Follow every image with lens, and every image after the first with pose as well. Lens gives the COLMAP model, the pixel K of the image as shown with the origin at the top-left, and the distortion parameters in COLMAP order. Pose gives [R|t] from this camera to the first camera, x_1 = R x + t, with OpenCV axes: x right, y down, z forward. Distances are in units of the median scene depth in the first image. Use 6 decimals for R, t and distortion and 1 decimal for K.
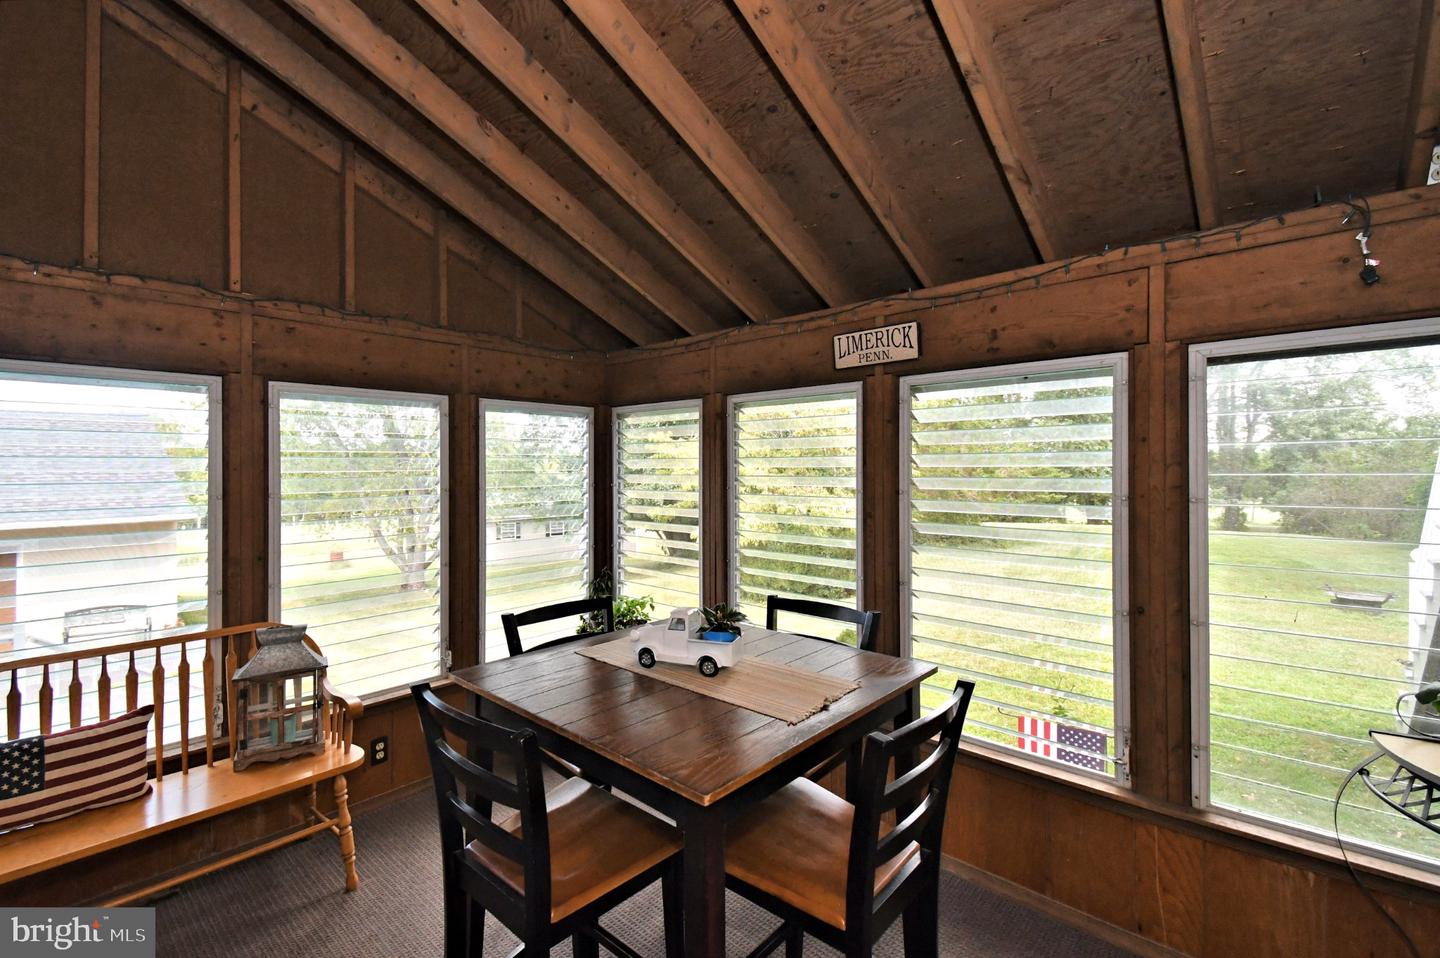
lens RADIAL K [[632.3, 0, 714.1], [0, 632.3, 470.7], [0, 0, 1]] dist [-0.000772, -0.000720]
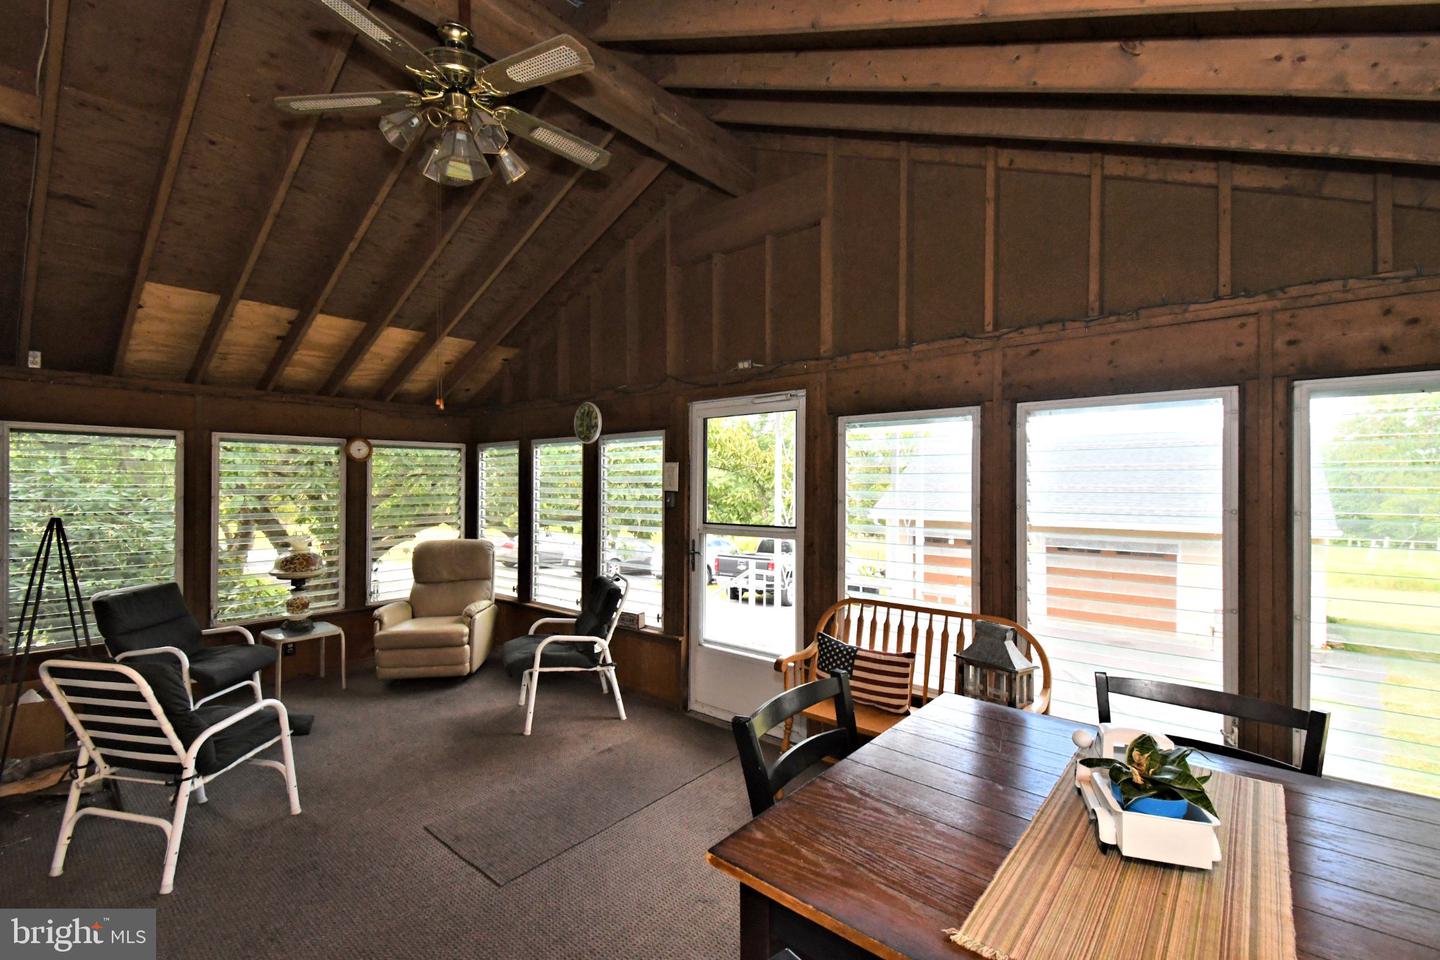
lens RADIAL K [[632.3, 0, 711.2], [0, 632.3, 479.3], [0, 0, 1]] dist [-0.000772, -0.000720]
pose [[0.004377, 0.001411, -0.999989, 0.419998], [-0.005259, 0.999985, 0.001388, -0.006741], [0.999977, 0.005253, 0.004385, 0.475392]]
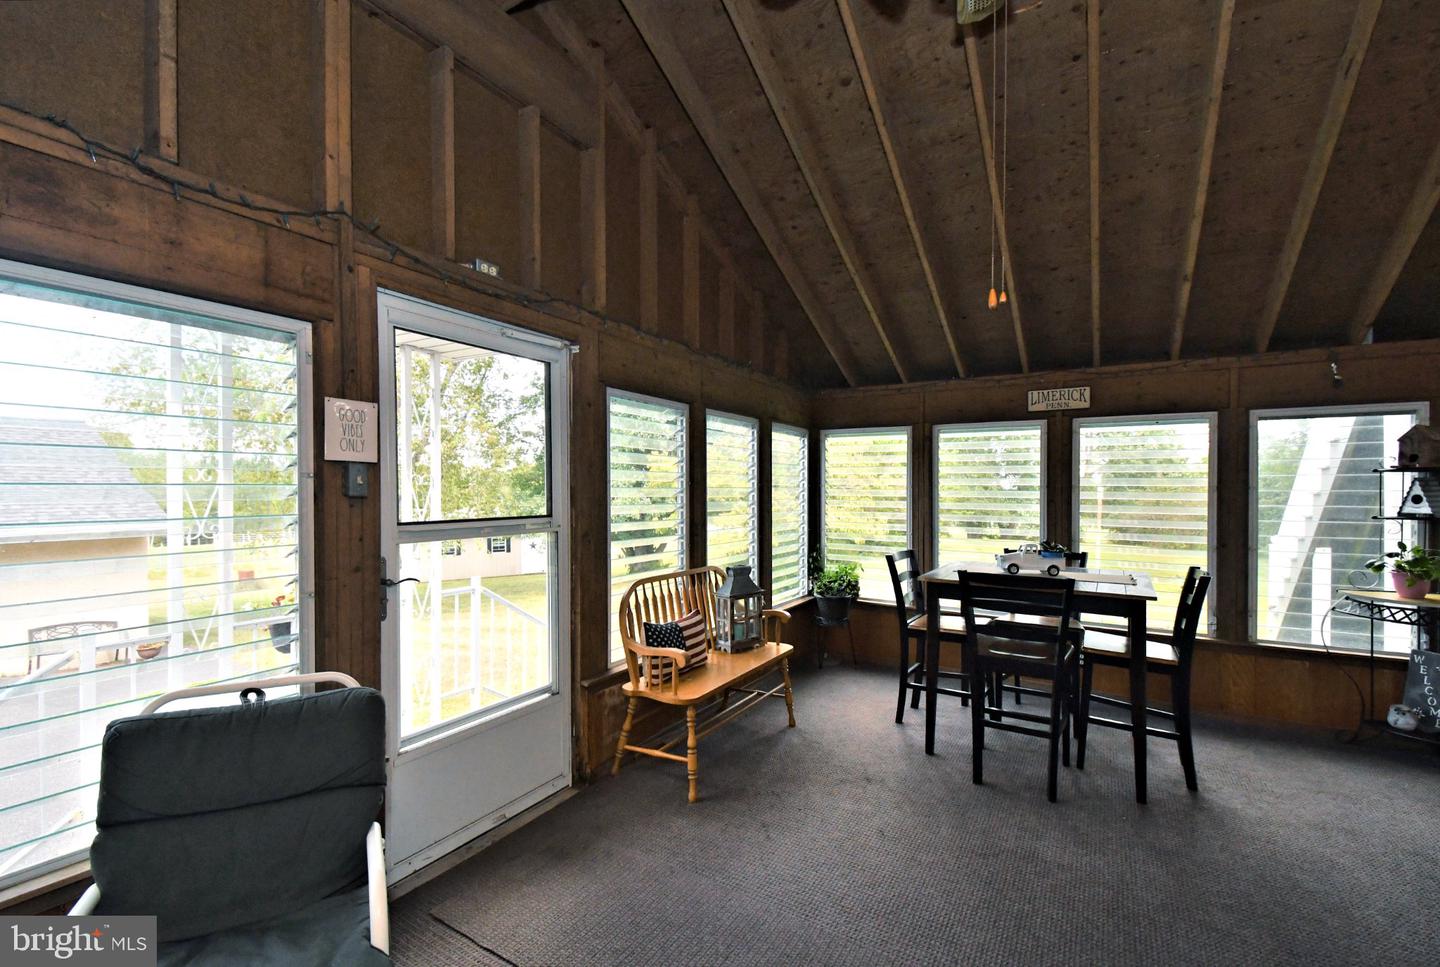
lens RADIAL K [[622.9, 0, 715.5], [0, 622.9, 494.5], [0, 0, 1]] dist [-0.013834, -0.001096]
pose [[0.984806, 0.010019, 0.173369, -0.969301], [-0.010710, 0.999938, 0.003050, 0.063647], [-0.173328, -0.004861, 0.984852, -0.484450]]
